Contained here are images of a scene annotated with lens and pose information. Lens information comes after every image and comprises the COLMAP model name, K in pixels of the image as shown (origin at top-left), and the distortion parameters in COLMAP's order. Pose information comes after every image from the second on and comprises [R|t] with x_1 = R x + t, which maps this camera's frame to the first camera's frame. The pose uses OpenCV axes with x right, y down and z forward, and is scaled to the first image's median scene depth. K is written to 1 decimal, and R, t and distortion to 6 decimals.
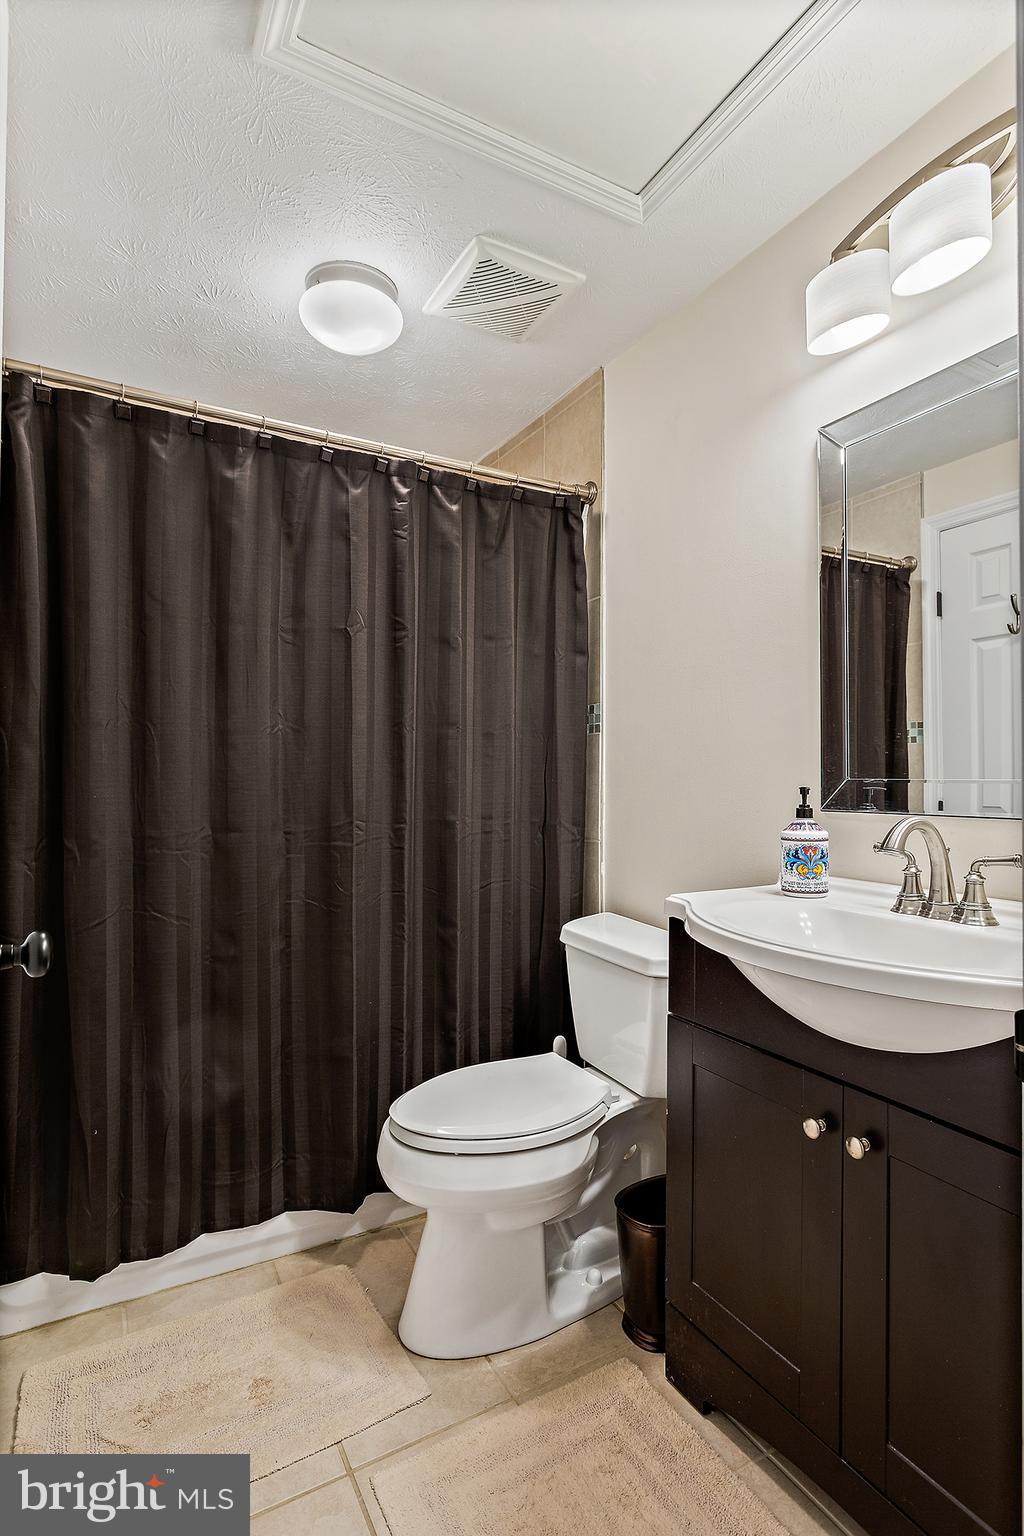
lens RADIAL K [[768.4, 0, 512.4], [0, 768.4, 772.4], [0, 0, 1]] dist [0.006967, 0.001817]
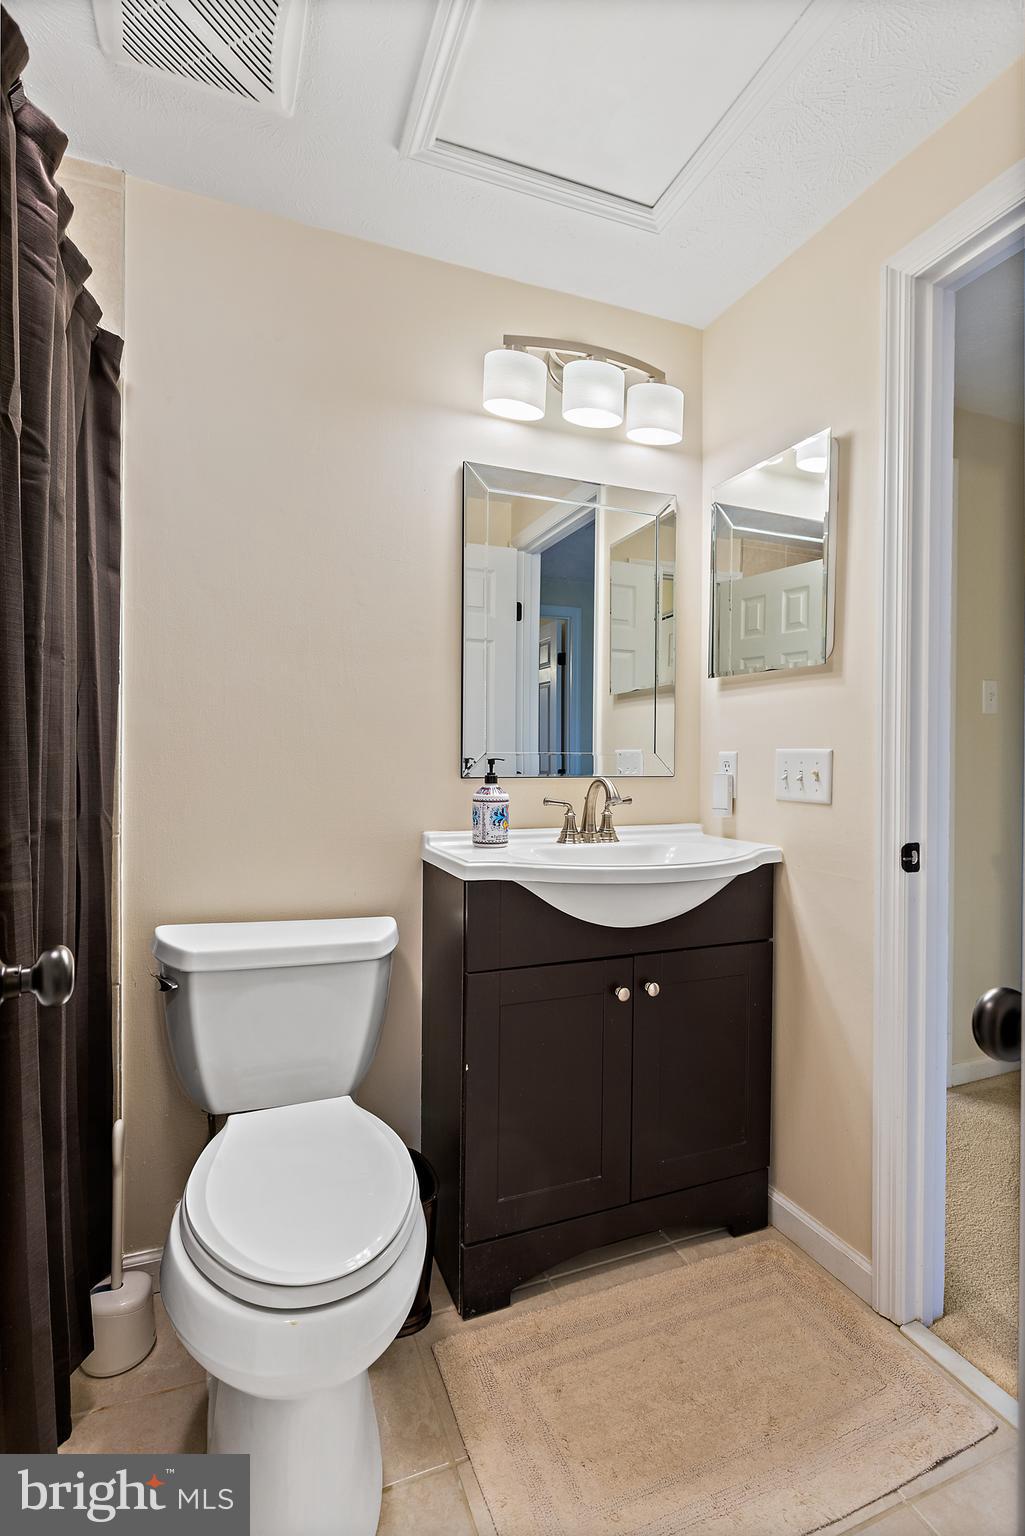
lens RADIAL K [[737.7, 0, 504.7], [0, 737.7, 760.4], [0, 0, 1]] dist [0.012801, 0.000050]
pose [[0.123421, -0.002700, 0.992351, -0.679580], [-0.014149, 0.999890, 0.004480, 0.013625], [-0.992253, -0.014594, 0.123369, 0.709300]]
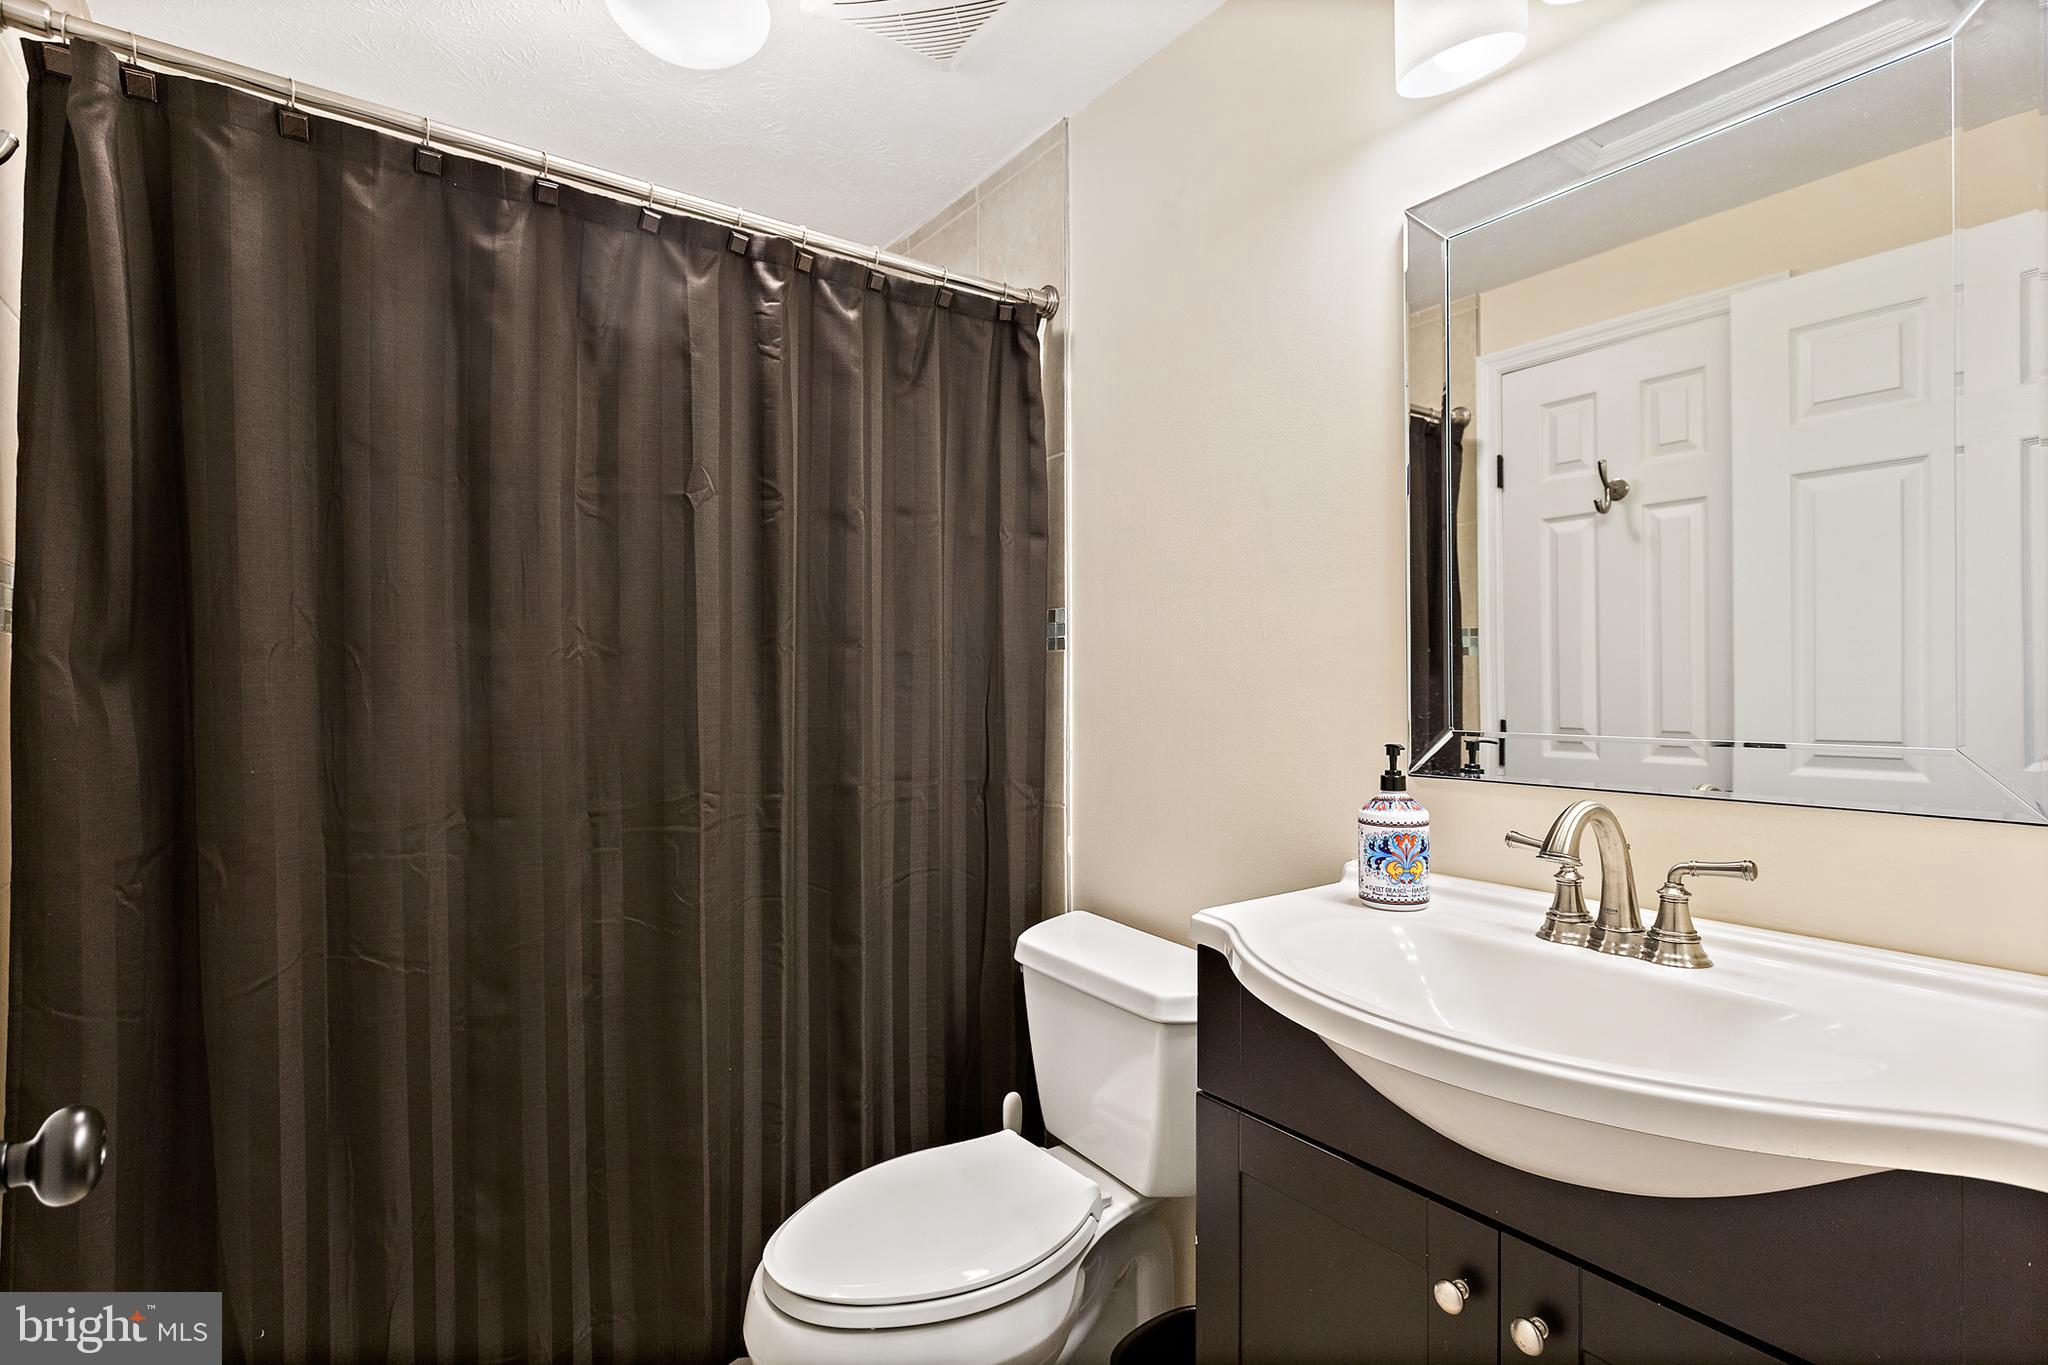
lens RADIAL K [[983.6, 0, 1022.1], [0, 983.6, 688.8], [0, 0, 1]] dist [0.012801, 0.000050]
pose [[0.993210, -0.007669, 0.116084, -0.035754], [0.006200, 0.999896, 0.013009, -0.036565], [-0.116172, -0.012201, 0.993154, 0.156197]]
